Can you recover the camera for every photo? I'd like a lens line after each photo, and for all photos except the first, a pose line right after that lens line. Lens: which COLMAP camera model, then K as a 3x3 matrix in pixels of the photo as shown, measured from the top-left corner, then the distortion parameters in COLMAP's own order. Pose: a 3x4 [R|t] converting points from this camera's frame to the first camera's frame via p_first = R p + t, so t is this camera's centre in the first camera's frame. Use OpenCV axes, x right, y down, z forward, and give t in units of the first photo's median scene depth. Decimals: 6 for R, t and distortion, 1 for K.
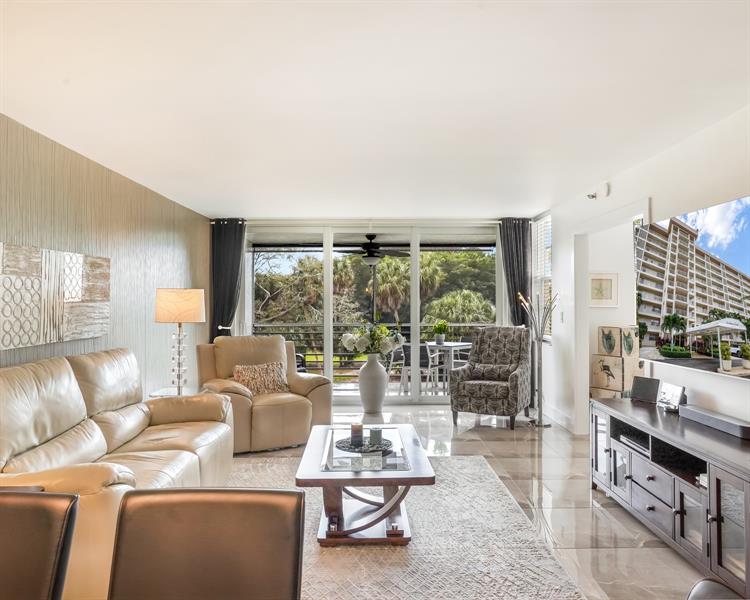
lens RADIAL K [[563.5, 0, 377.5], [0, 563.5, 300.3], [0, 0, 1]] dist [-0.006748, 0.002553]
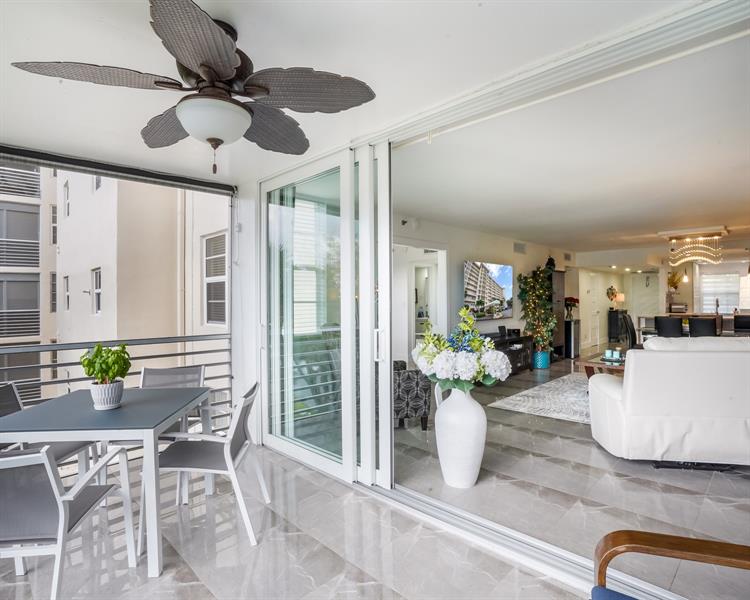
lens RADIAL K [[414.1, 0, 383.1], [0, 414.1, 301.2], [0, 0, 1]] dist [-0.044819, 0.002832]
pose [[-0.708100, 0.007193, 0.706076, -0.291583], [0.007634, 0.999968, -0.002531, 0.019413], [-0.706071, 0.003598, -0.708132, 1.585559]]
